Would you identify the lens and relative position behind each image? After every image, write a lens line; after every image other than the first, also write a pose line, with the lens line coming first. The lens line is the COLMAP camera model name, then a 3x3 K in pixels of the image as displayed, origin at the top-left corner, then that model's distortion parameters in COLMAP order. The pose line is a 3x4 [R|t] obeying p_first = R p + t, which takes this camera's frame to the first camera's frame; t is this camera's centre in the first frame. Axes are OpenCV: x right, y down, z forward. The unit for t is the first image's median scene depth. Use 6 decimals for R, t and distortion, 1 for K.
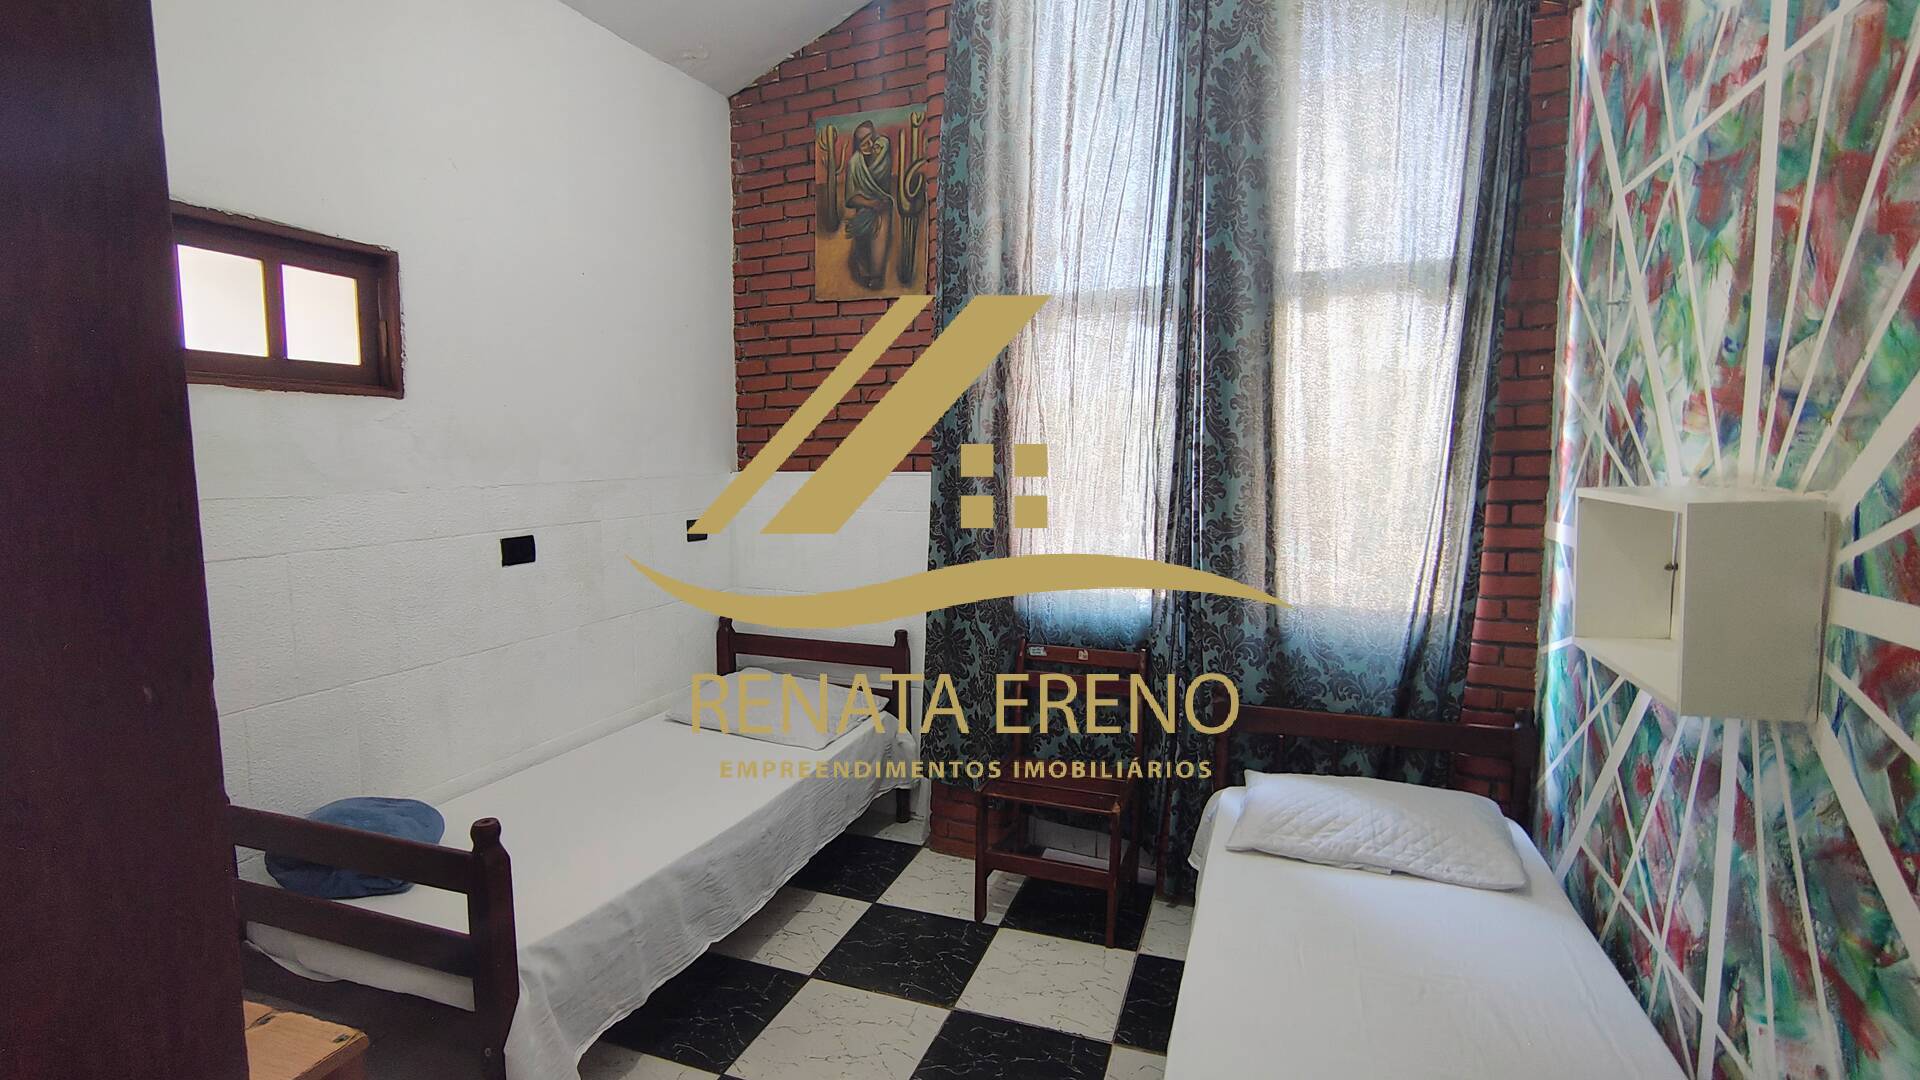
lens RADIAL K [[872.5, 0, 961.8], [0, 872.5, 538.3], [0, 0, 1]] dist [0.003159, 0.001005]
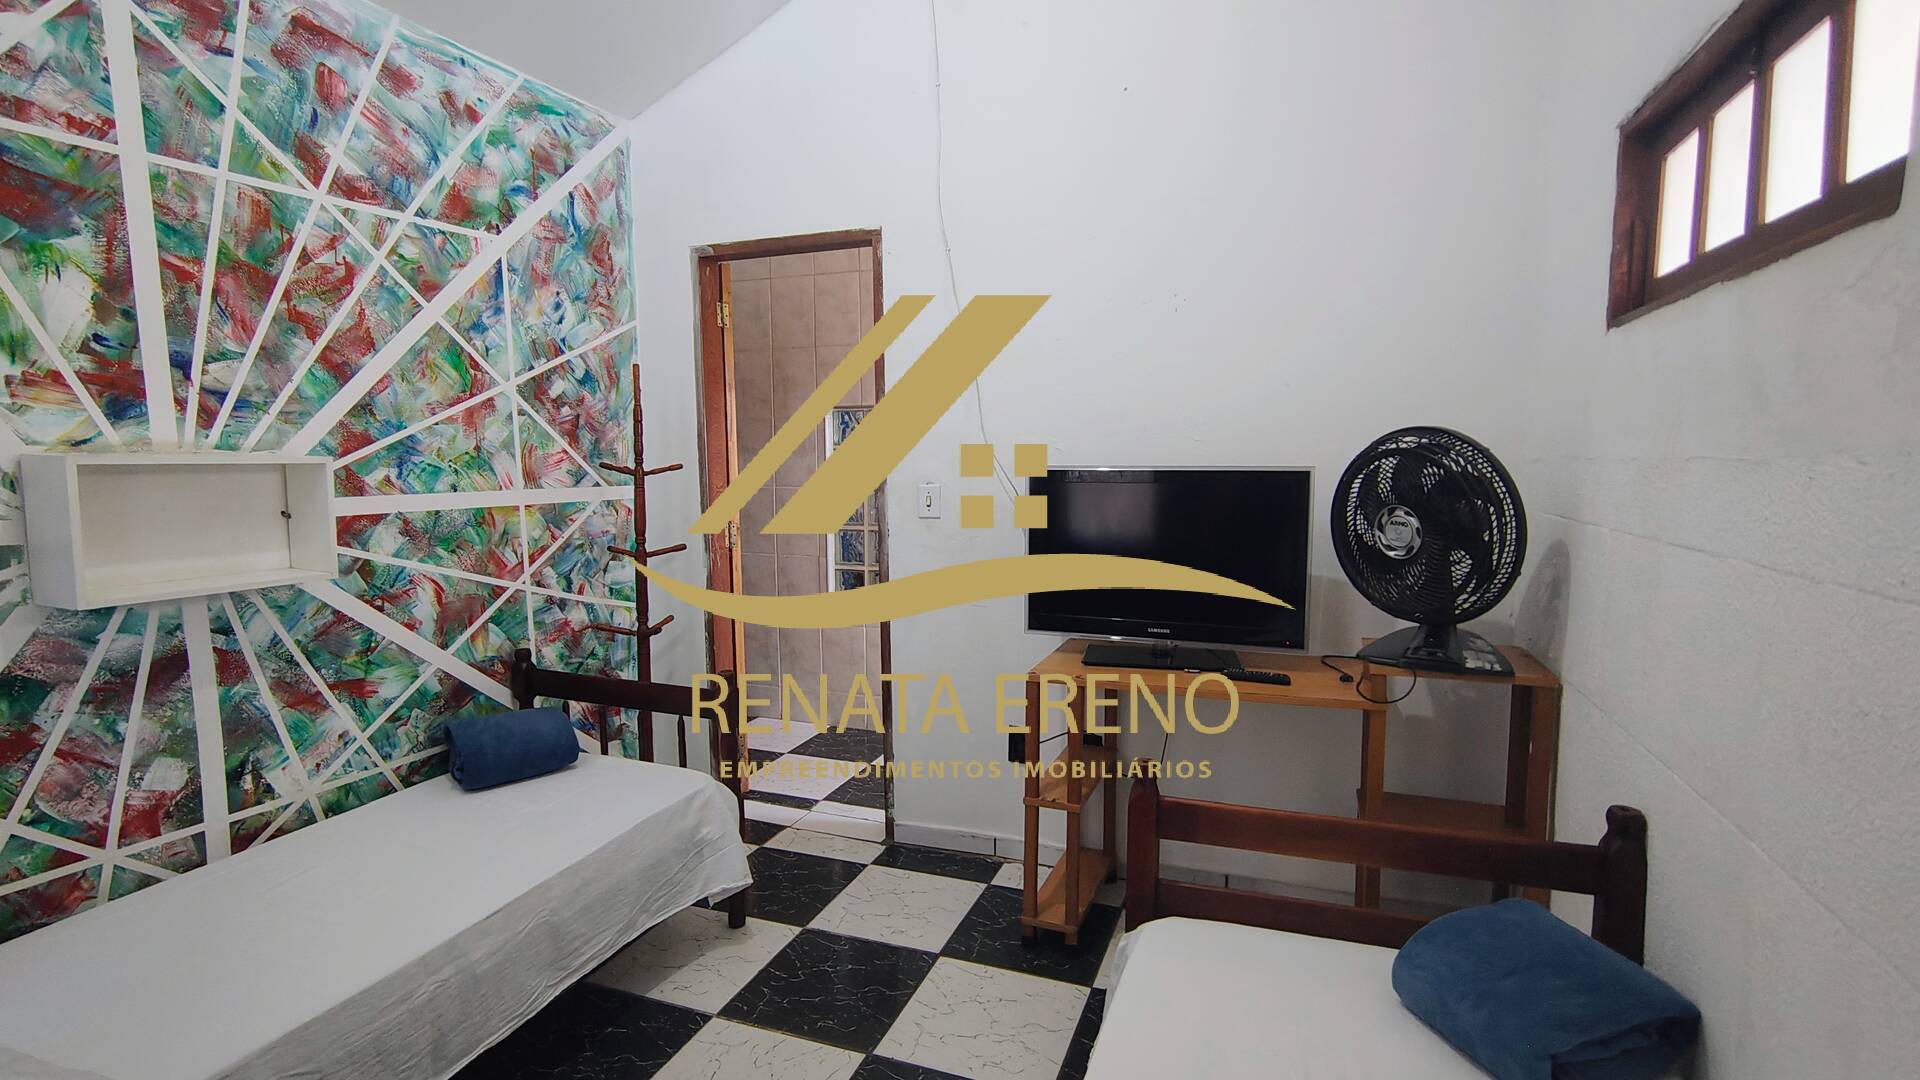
lens RADIAL K [[871.7, 0, 960.0], [0, 871.7, 540.0], [0, 0, 1]] dist [0.001774, 0.001144]
pose [[-0.999851, 0.005086, 0.016513, -0.233464], [0.008197, 0.980928, 0.194201, -0.103480], [-0.015211, 0.194307, -0.980823, 1.362356]]
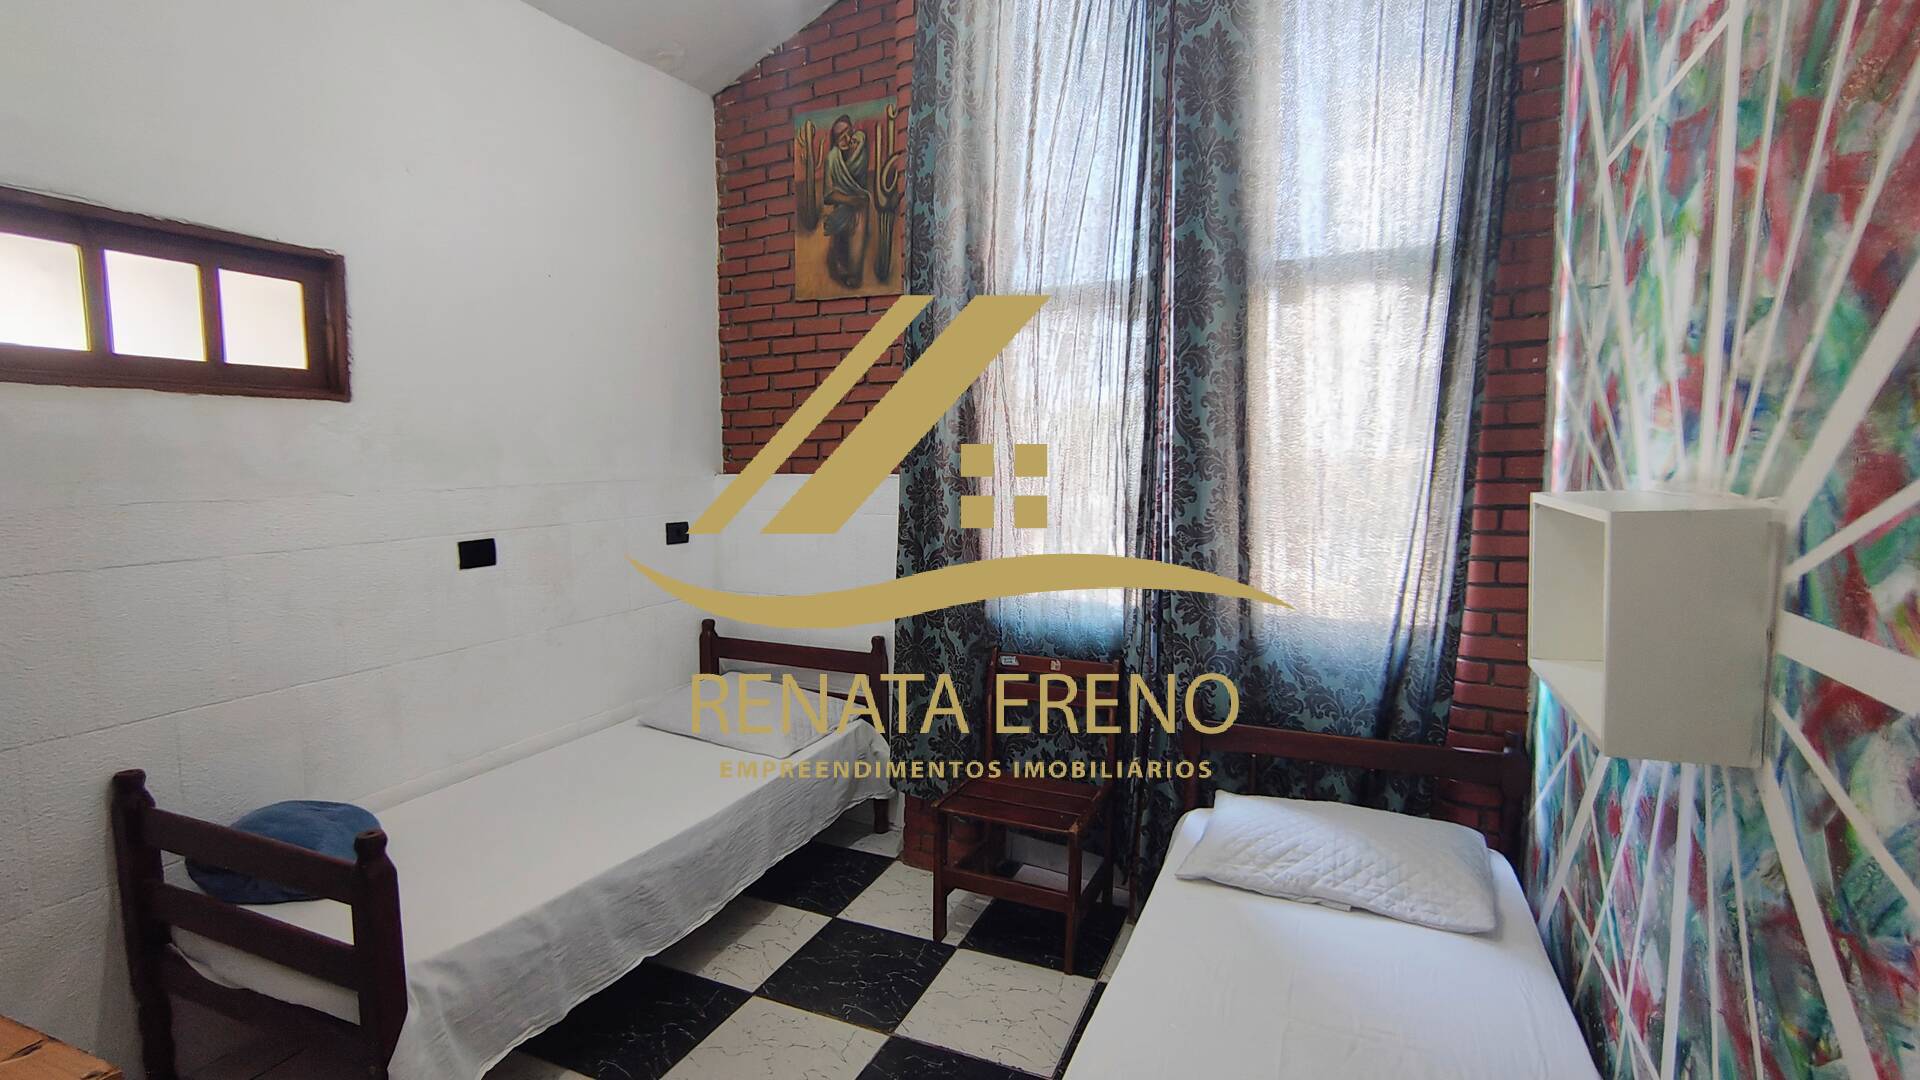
lens RADIAL K [[871.7, 0, 960.0], [0, 871.7, 540.0], [0, 0, 1]] dist [0.001774, 0.001144]
pose [[0.997836, 0.003951, -0.065628, 0.121317], [-0.003918, 0.999992, 0.000635, -0.004884], [0.065630, -0.000377, 0.997844, 0.047715]]
